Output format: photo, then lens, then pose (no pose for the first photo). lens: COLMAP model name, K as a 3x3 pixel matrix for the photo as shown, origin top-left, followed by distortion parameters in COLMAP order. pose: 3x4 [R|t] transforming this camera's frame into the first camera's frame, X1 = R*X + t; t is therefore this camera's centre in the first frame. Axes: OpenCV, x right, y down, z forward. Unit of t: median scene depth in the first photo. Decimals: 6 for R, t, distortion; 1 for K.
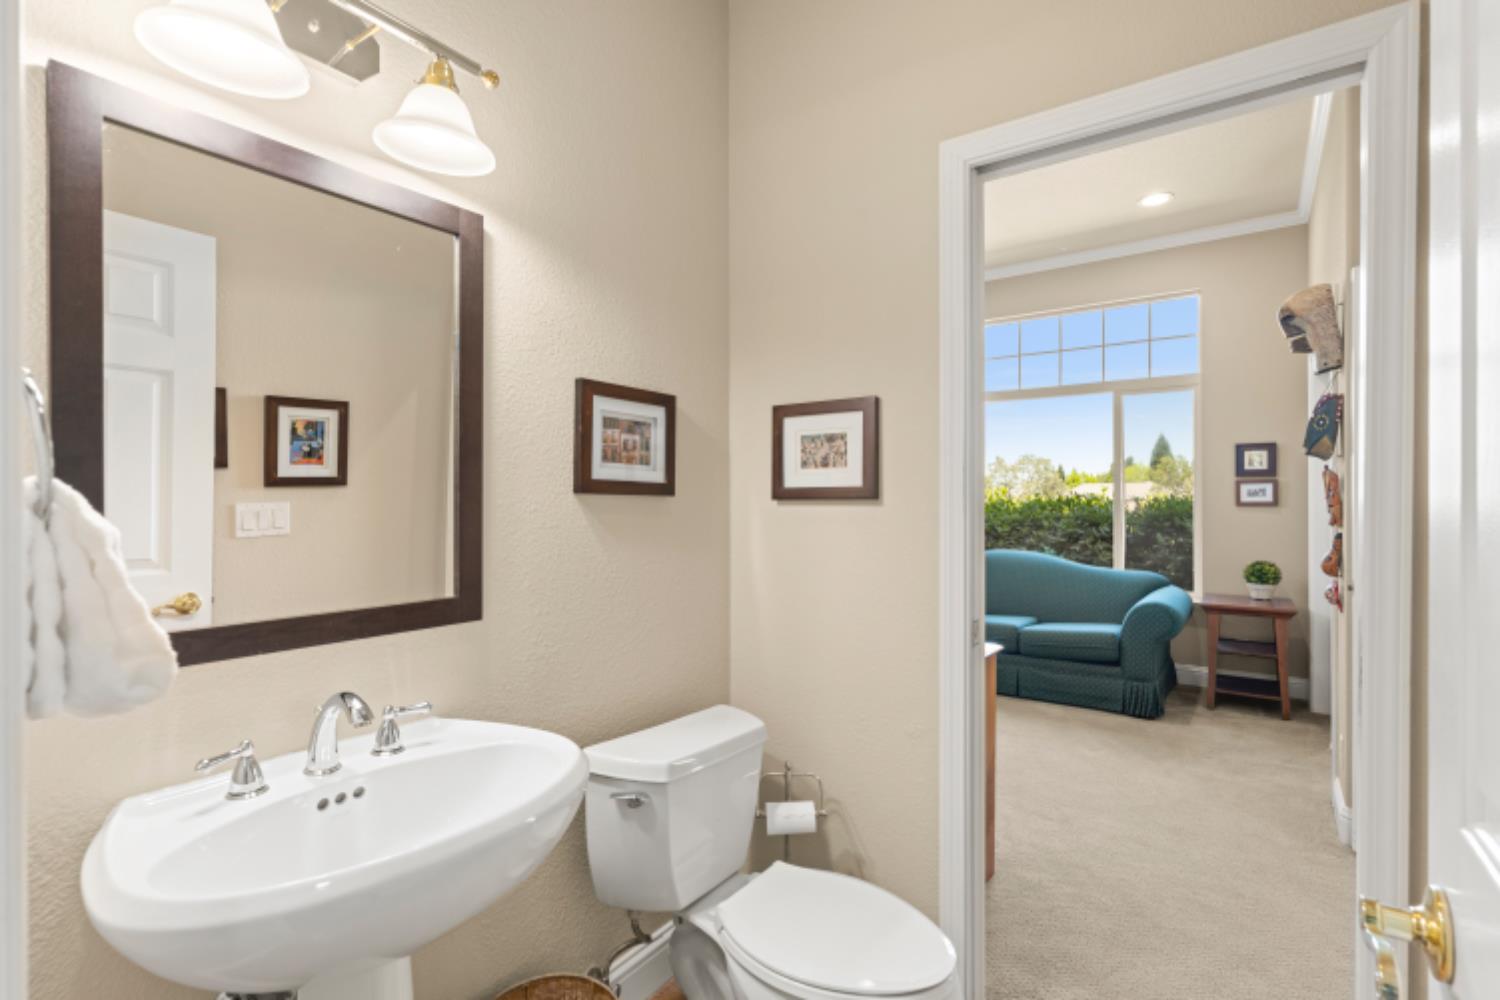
lens RADIAL K [[689.5, 0, 750.6], [0, 689.5, 501.8], [0, 0, 1]] dist [0.000907, -0.000178]
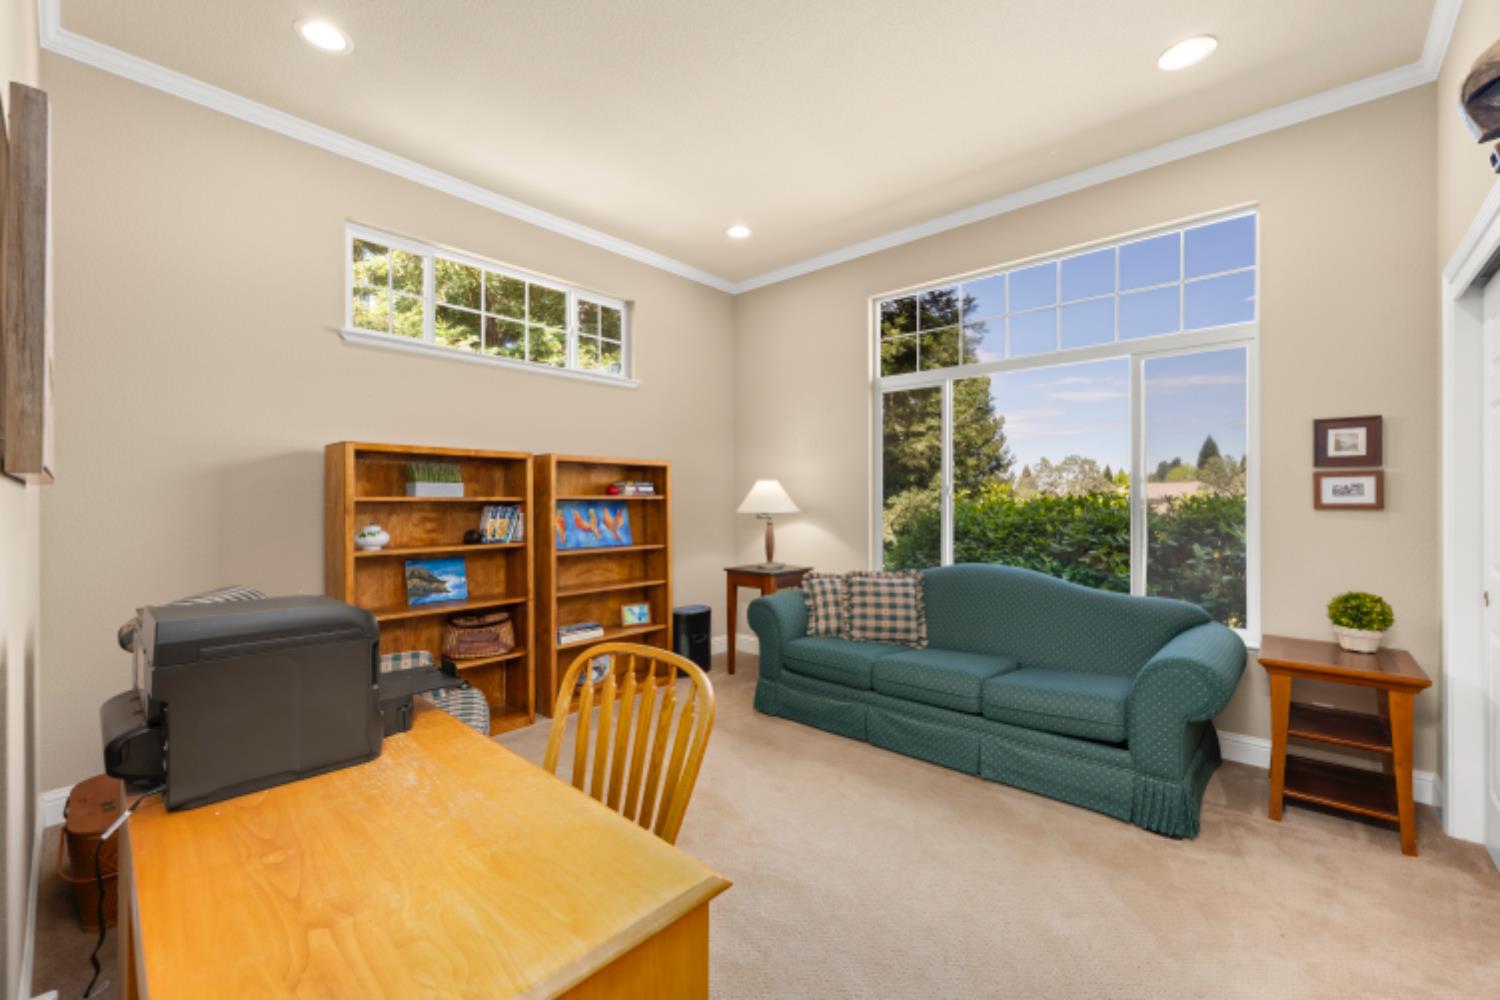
lens RADIAL K [[607.4, 0, 750.4], [0, 607.4, 498.8], [0, 0, 1]] dist [0.000140, 0.000157]
pose [[0.993983, 0.002385, -0.109507, 0.177834], [-0.002495, 0.999997, -0.000872, -0.002157], [0.109504, 0.001140, 0.993986, 0.283054]]
